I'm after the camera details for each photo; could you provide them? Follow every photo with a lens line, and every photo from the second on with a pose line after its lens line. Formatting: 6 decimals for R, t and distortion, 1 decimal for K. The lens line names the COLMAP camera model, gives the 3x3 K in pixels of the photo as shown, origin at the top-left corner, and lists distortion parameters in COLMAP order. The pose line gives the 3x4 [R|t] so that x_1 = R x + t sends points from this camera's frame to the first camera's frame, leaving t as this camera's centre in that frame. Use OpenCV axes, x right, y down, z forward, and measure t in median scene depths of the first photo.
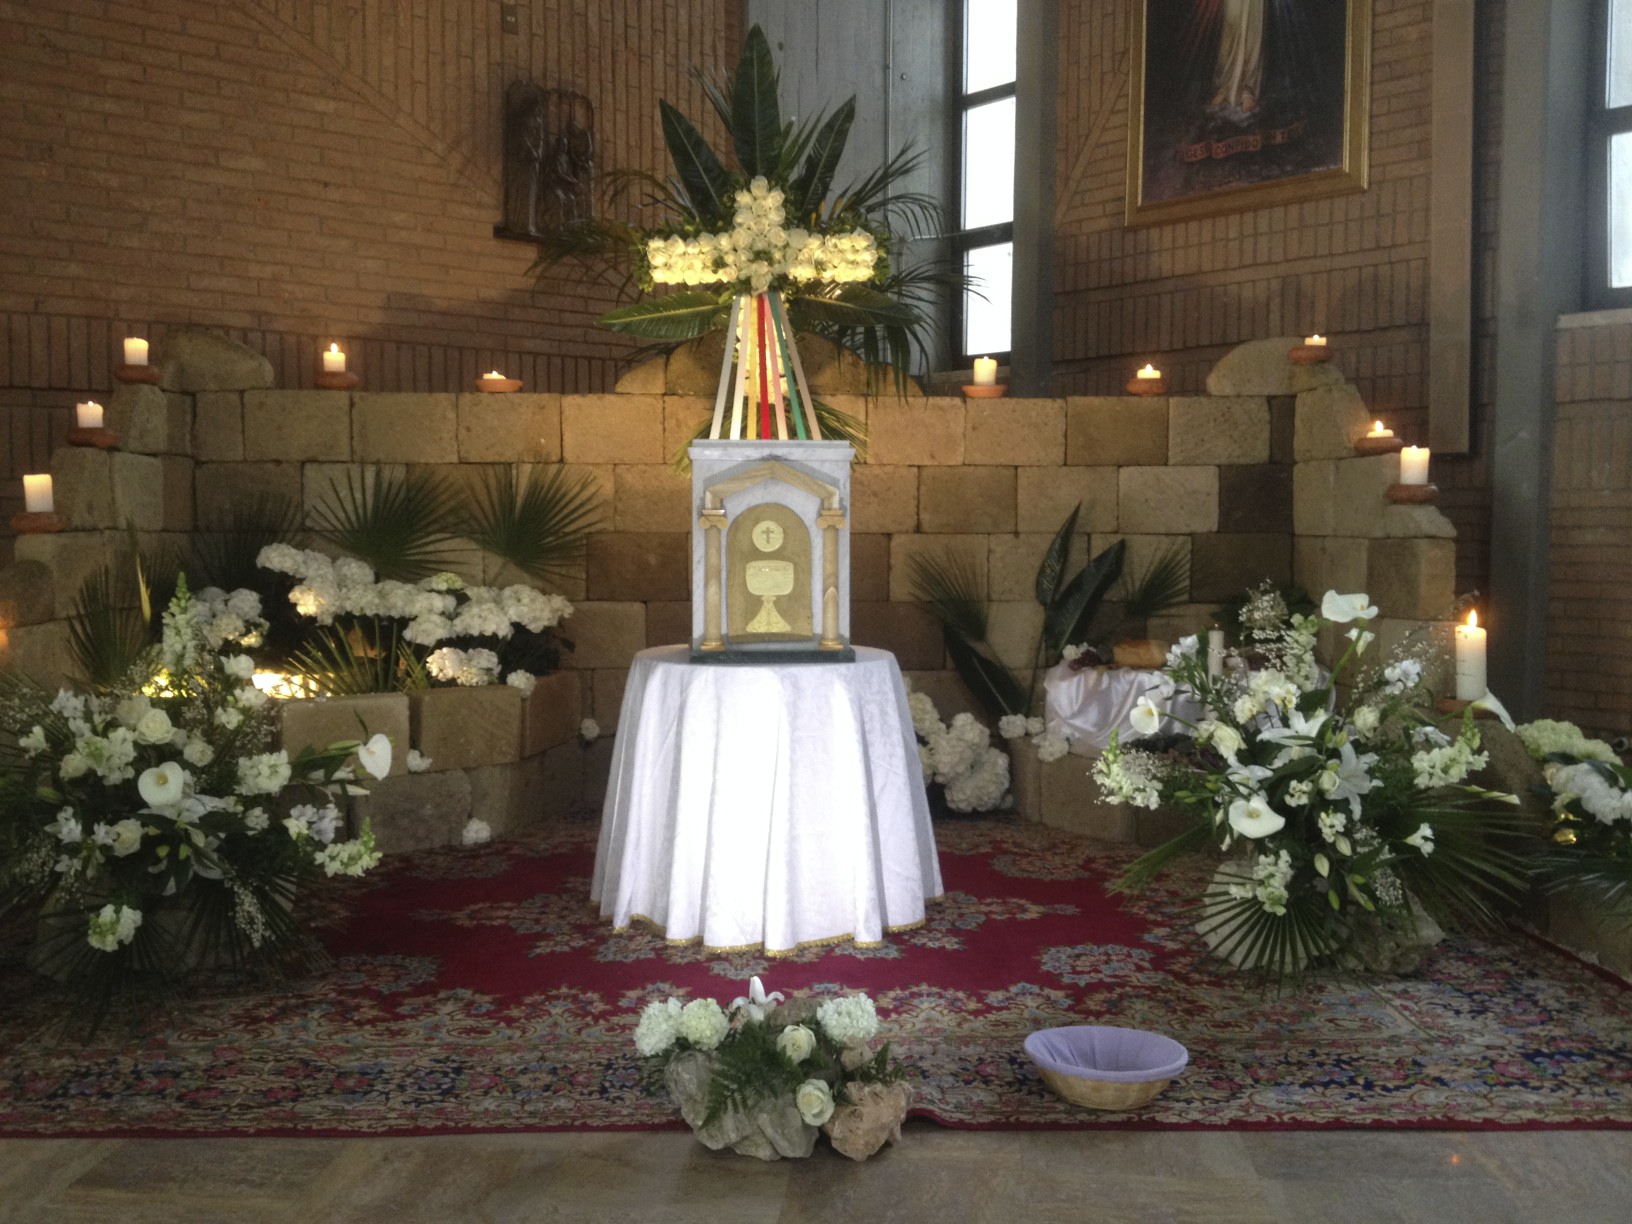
lens RADIAL K [[1529.0, 0, 816.9], [0, 1529.0, 614.6], [0, 0, 1]] dist [0.142870, -0.332440]
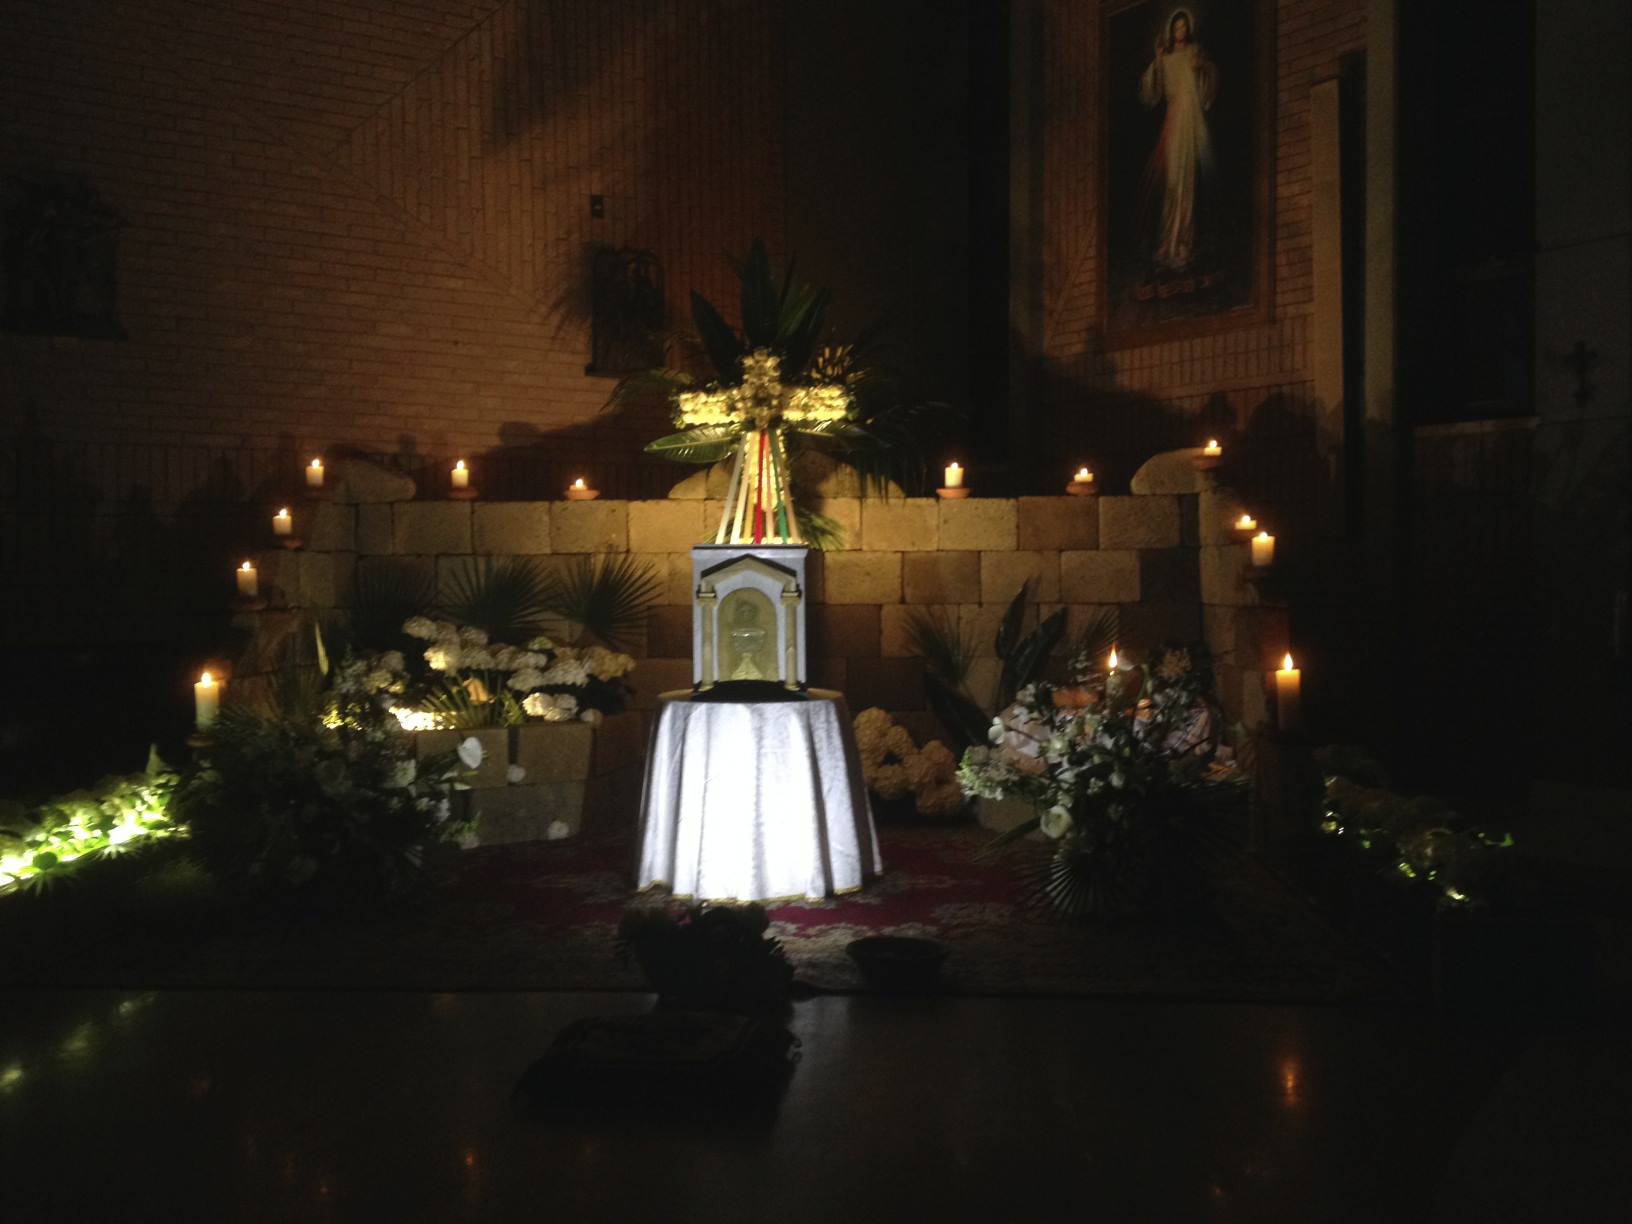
lens RADIAL K [[1529.0, 0, 816.9], [0, 1529.0, 614.6], [0, 0, 1]] dist [0.142870, -0.332440]
pose [[0.995606, -0.006907, -0.093389, 0.123312], [0.003310, 0.999249, -0.038619, 0.005199], [0.093586, 0.038140, 0.994880, -0.300760]]
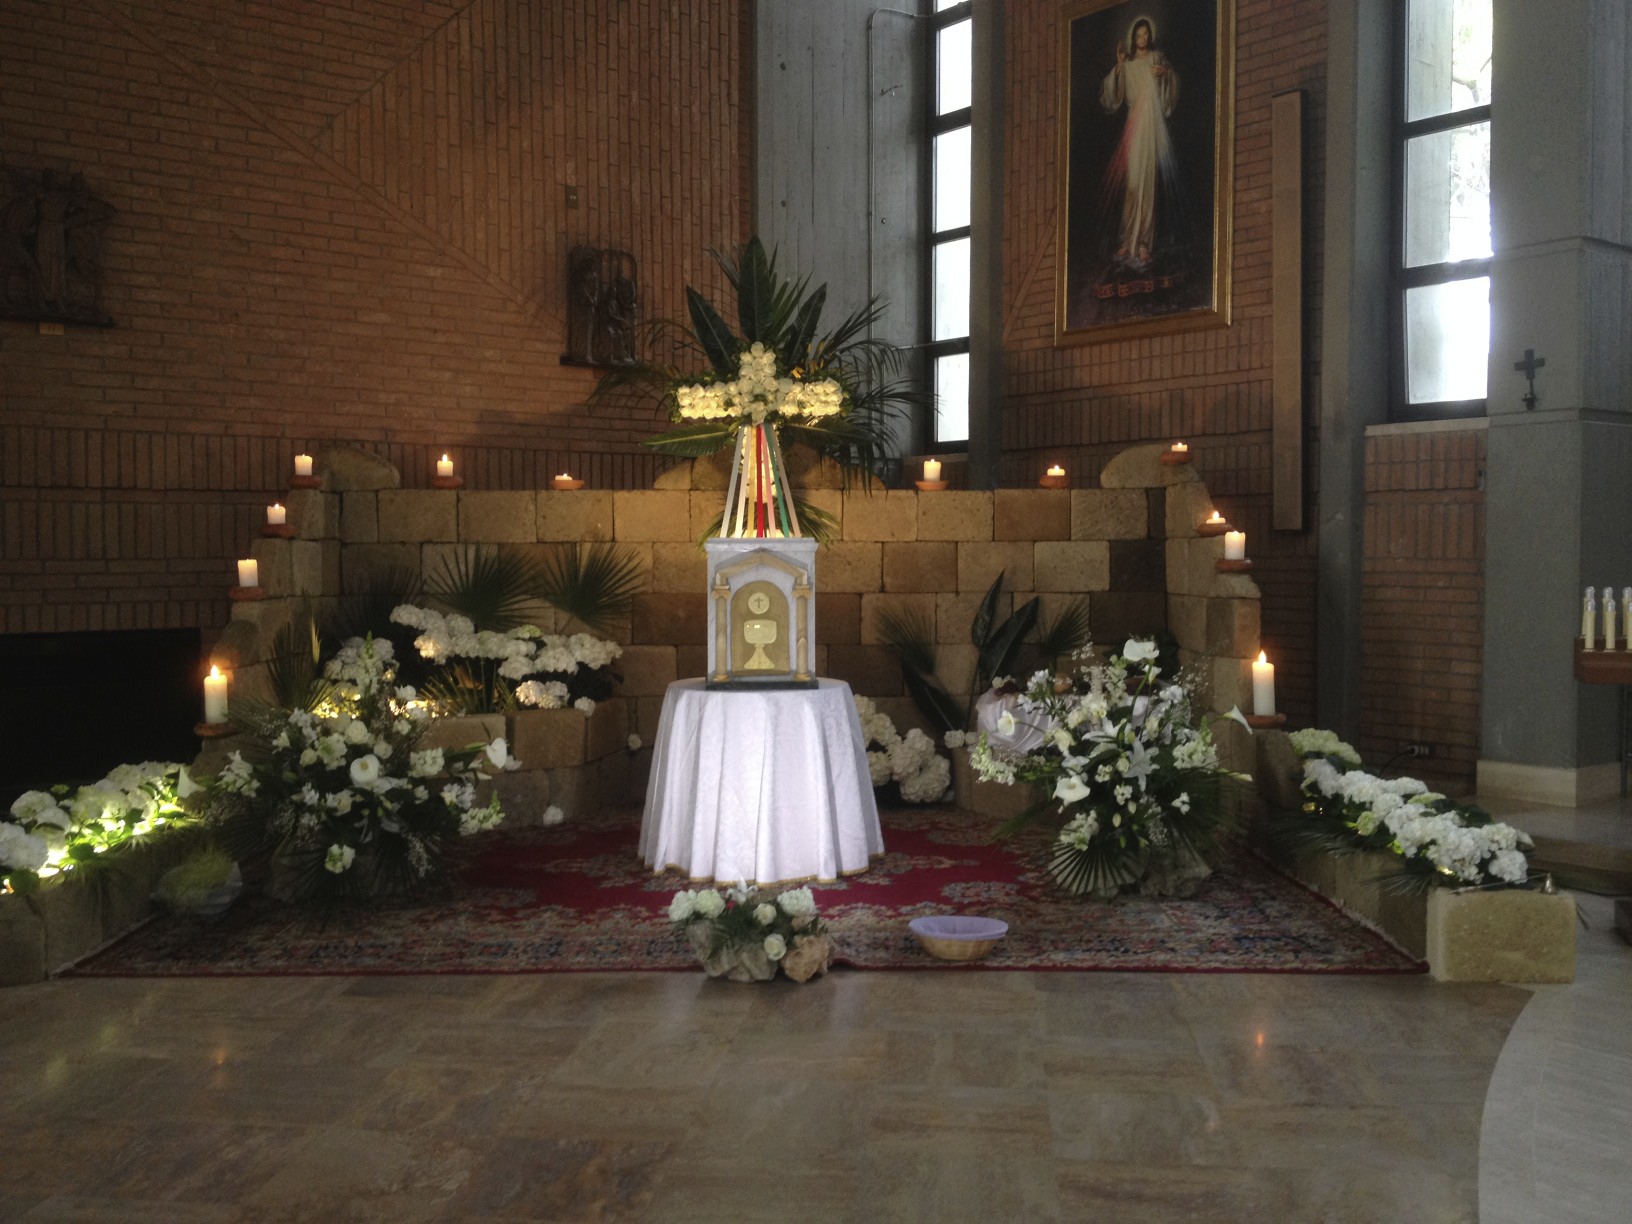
lens RADIAL K [[1530.3, 0, 819.0], [0, 1530.3, 614.0], [0, 0, 1]] dist [0.135454, -0.306538]
pose [[0.999780, -0.004524, -0.020501, 0.041430], [0.004065, 0.999741, -0.022396, -0.005862], [0.020597, 0.022307, 0.999539, -0.345534]]
